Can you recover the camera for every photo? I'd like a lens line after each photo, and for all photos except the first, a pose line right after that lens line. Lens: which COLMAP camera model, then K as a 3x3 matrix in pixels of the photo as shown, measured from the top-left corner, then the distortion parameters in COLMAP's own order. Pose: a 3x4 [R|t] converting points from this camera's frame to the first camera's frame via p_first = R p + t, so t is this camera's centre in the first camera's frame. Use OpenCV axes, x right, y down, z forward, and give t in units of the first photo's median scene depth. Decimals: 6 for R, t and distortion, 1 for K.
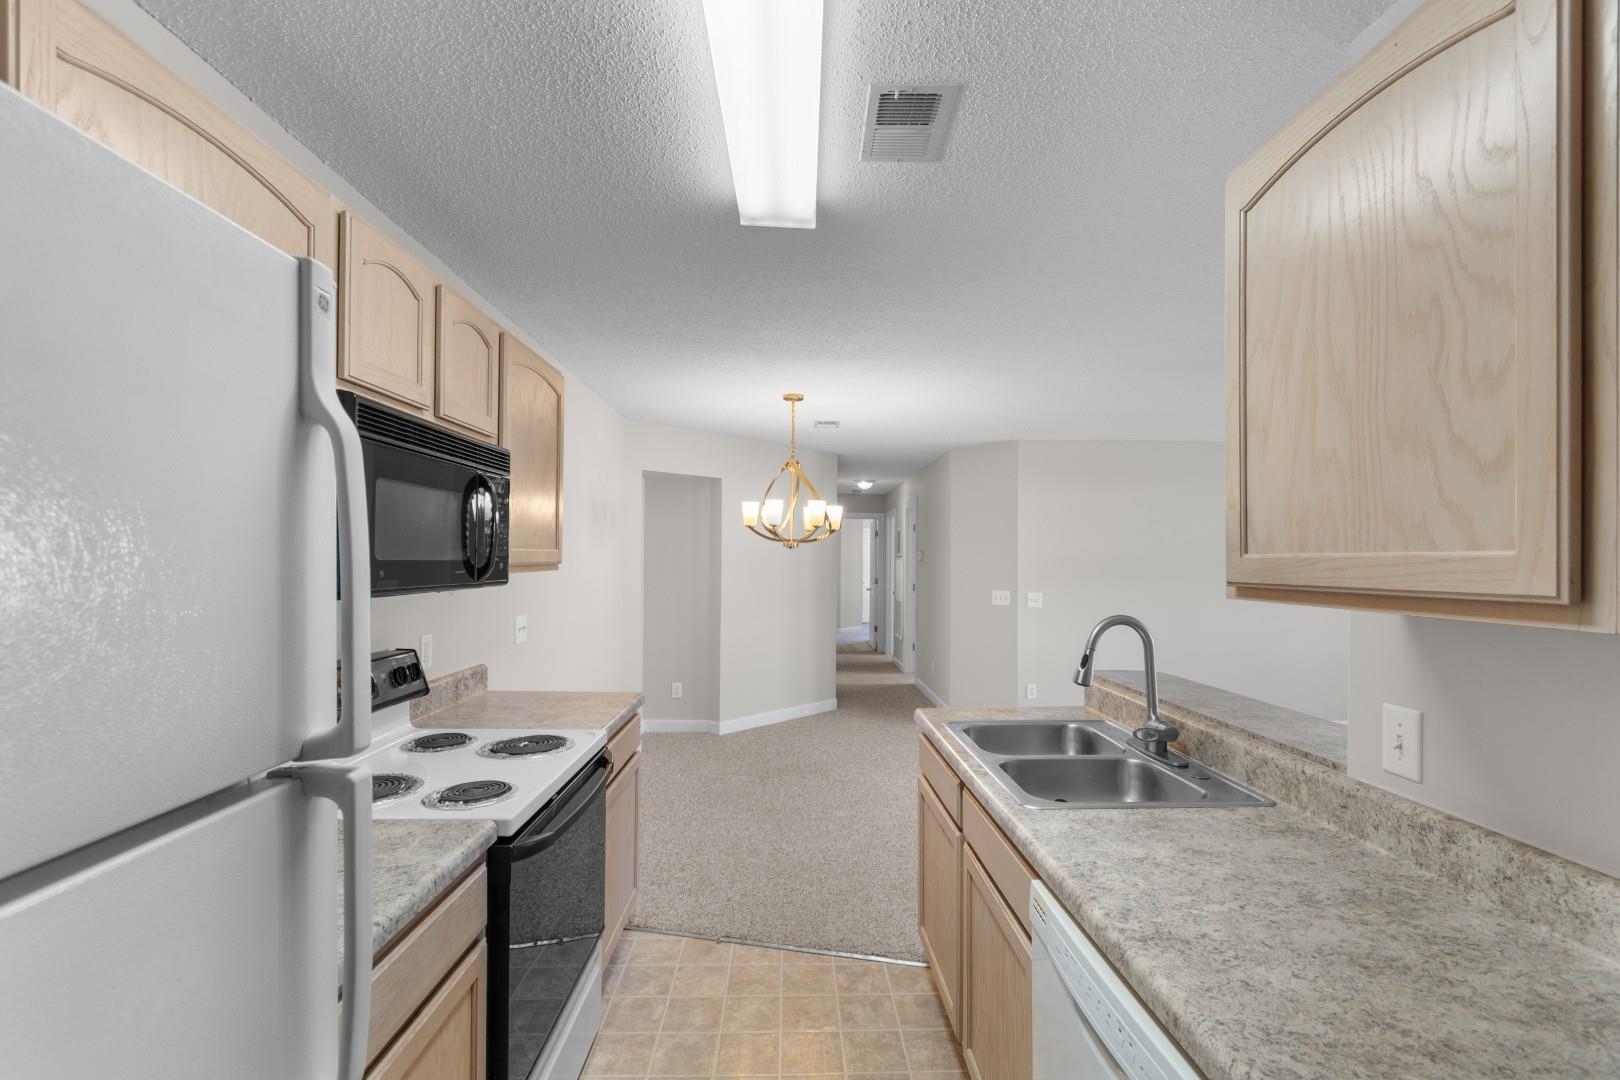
lens RADIAL K [[729.4, 0, 791.9], [0, 729.4, 569.0], [0, 0, 1]] dist [-0.000018, -0.001230]
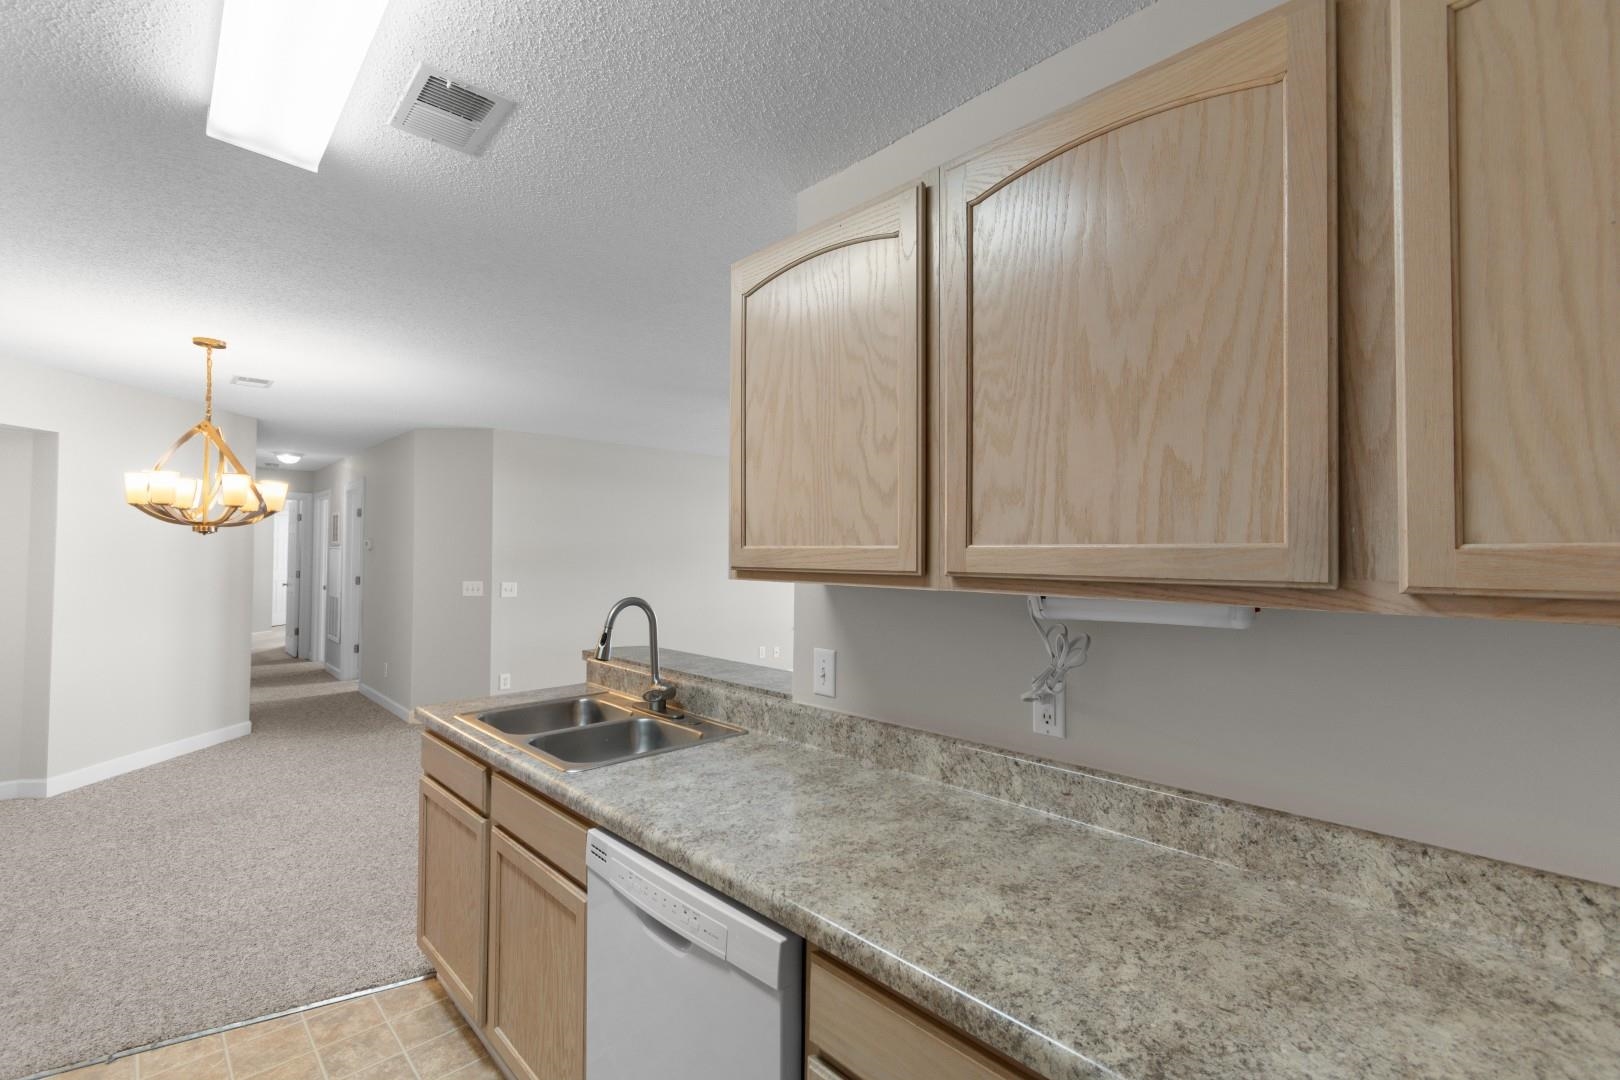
lens RADIAL K [[728.3, 0, 810.9], [0, 728.3, 559.0], [0, 0, 1]] dist [0.000046, -0.000954]
pose [[0.732310, -0.003813, 0.680960, -0.151790], [0.004021, 0.999991, 0.001276, 0.001631], [-0.680959, 0.001803, 0.732319, -0.058408]]
